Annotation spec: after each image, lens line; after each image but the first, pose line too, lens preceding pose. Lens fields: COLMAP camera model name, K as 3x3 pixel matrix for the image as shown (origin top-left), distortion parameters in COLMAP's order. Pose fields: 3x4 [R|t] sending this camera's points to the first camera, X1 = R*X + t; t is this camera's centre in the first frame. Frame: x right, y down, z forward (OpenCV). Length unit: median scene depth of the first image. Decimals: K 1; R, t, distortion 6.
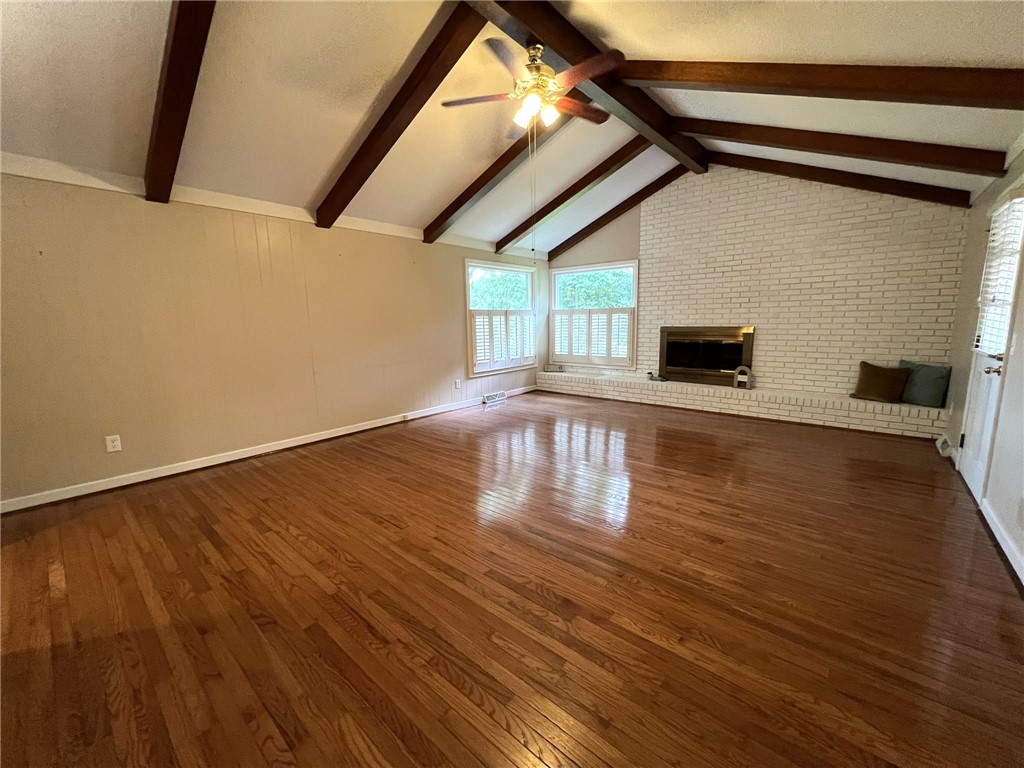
lens RADIAL K [[420.5, 0, 512.0], [0, 420.5, 384.0], [0, 0, 1]] dist [-0.002370, -0.000128]
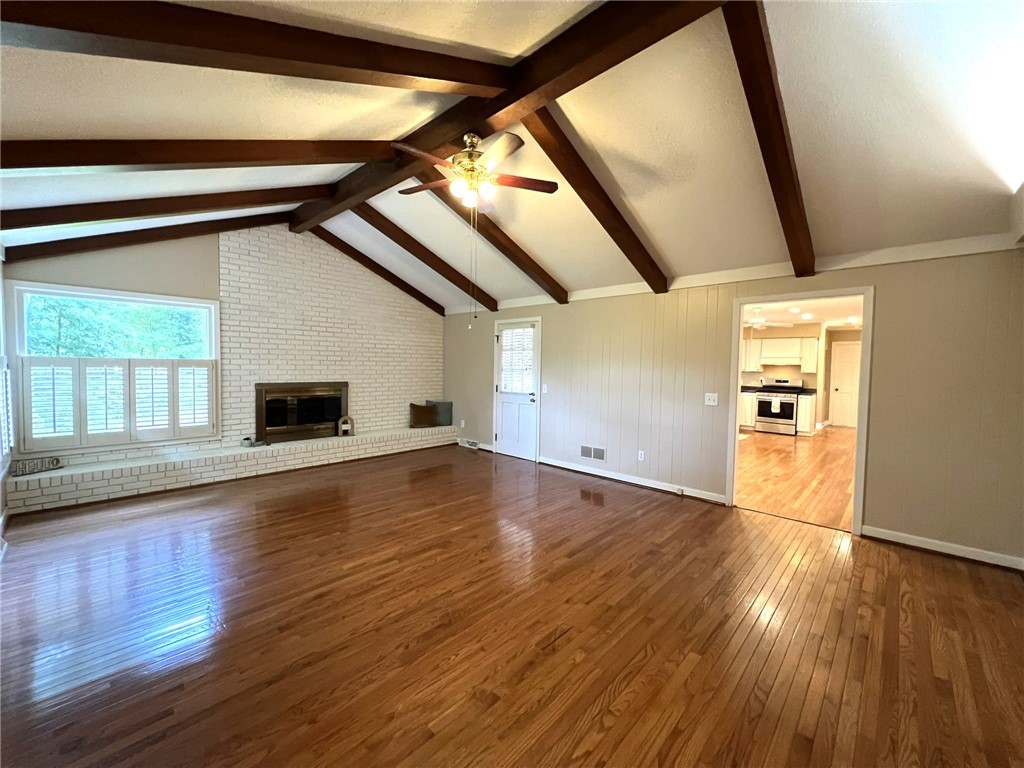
lens RADIAL K [[414.6, 0, 512.0], [0, 414.6, 384.0], [0, 0, 1]] dist [-0.008278, -0.000158]
pose [[0.026871, -0.028911, 0.999221, -0.499795], [0.137806, 0.990145, 0.024943, -0.086376], [-0.990095, 0.137028, 0.030590, 0.465582]]
